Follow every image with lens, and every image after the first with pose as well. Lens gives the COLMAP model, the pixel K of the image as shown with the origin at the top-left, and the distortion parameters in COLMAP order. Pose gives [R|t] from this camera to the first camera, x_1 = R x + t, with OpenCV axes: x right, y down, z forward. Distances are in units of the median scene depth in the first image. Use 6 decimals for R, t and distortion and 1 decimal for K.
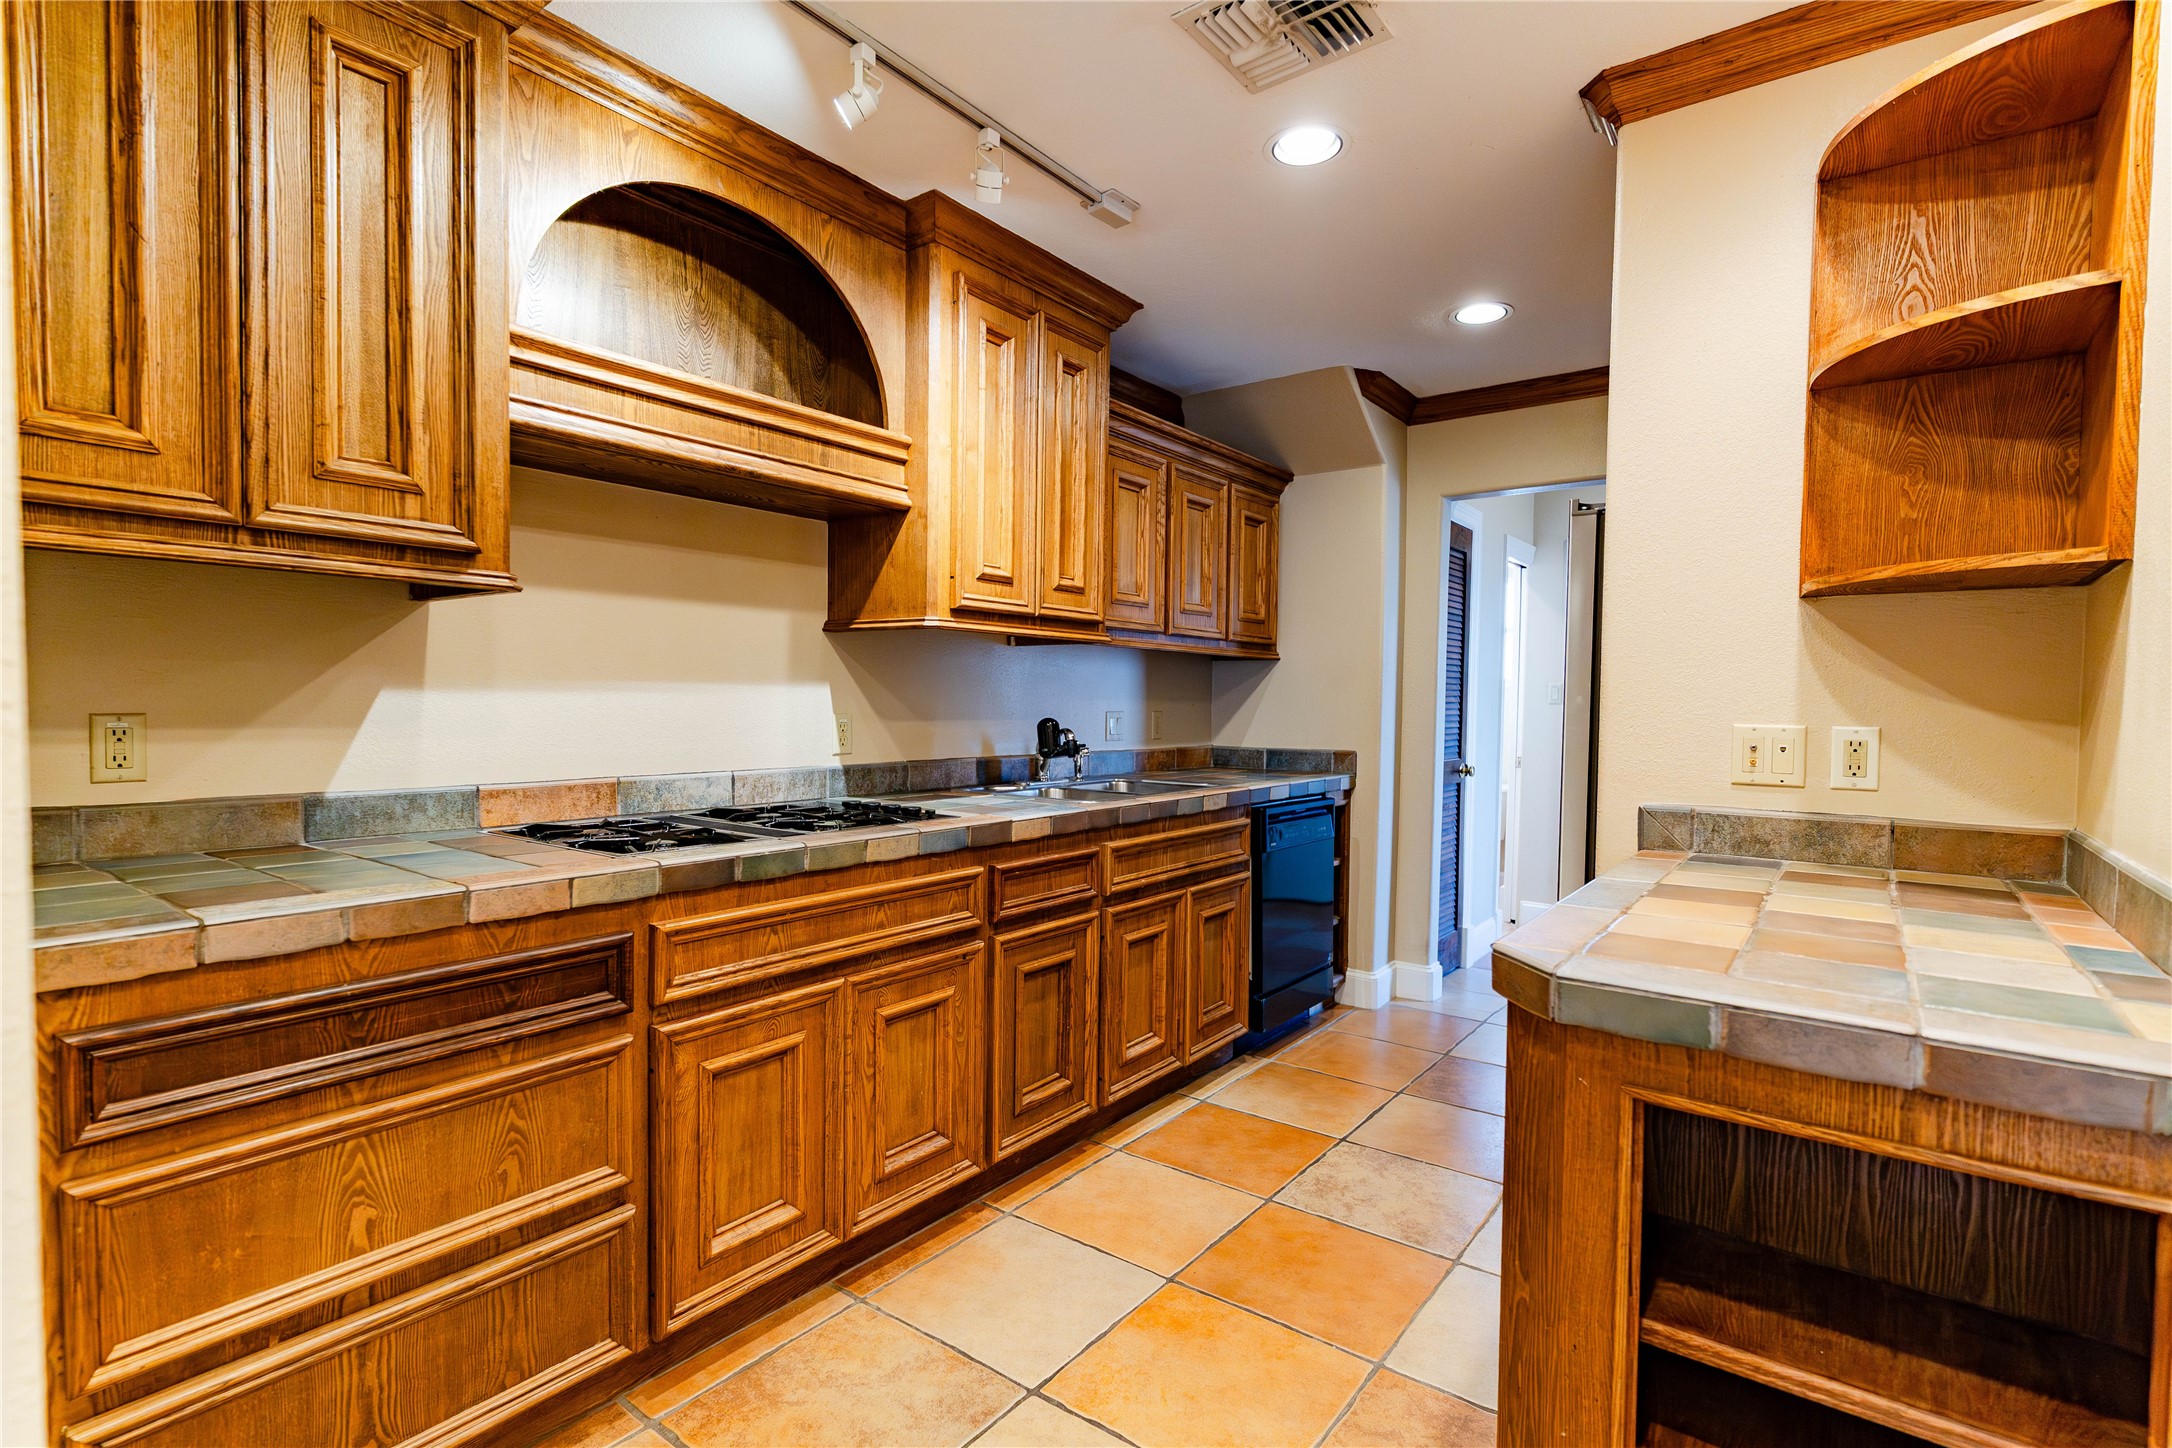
lens RADIAL K [[1028.4, 0, 1086.0], [0, 1028.4, 724.0], [0, 0, 1]] dist [-0.000897, 0.000330]
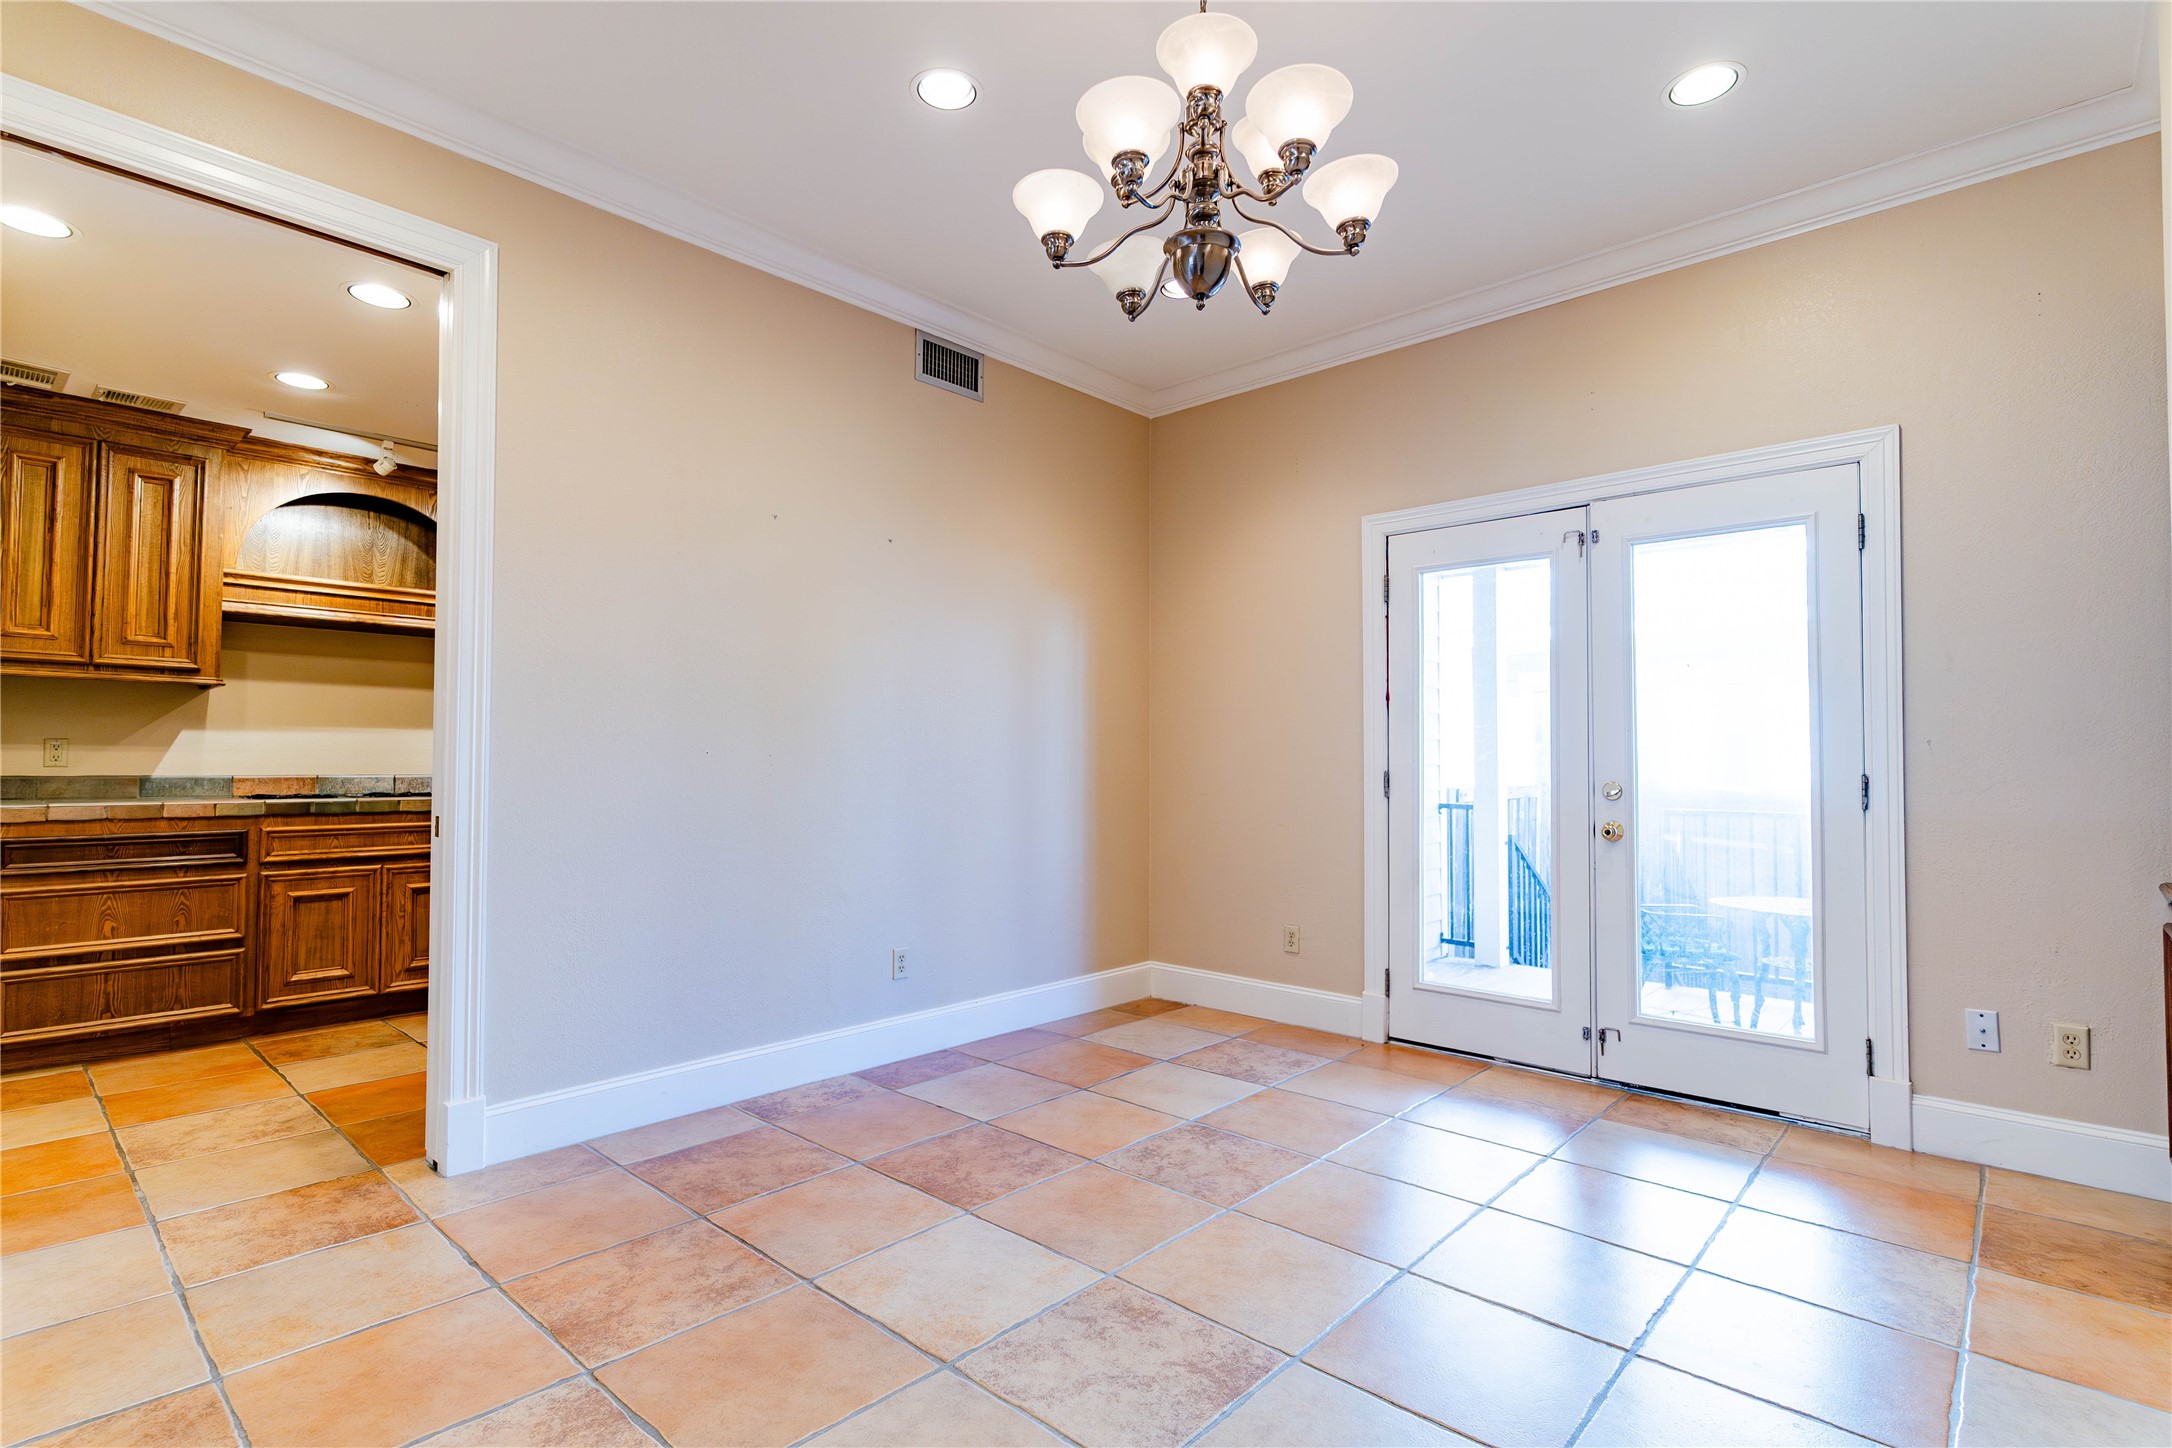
lens RADIAL K [[1028.4, 0, 1086.0], [0, 1028.4, 724.0], [0, 0, 1]] dist [-0.000897, 0.000330]
pose [[0.994507, -0.012762, -0.103892, 1.738021], [0.006221, 0.997991, -0.063045, 0.123788], [0.104488, 0.062052, 0.992588, -1.165980]]
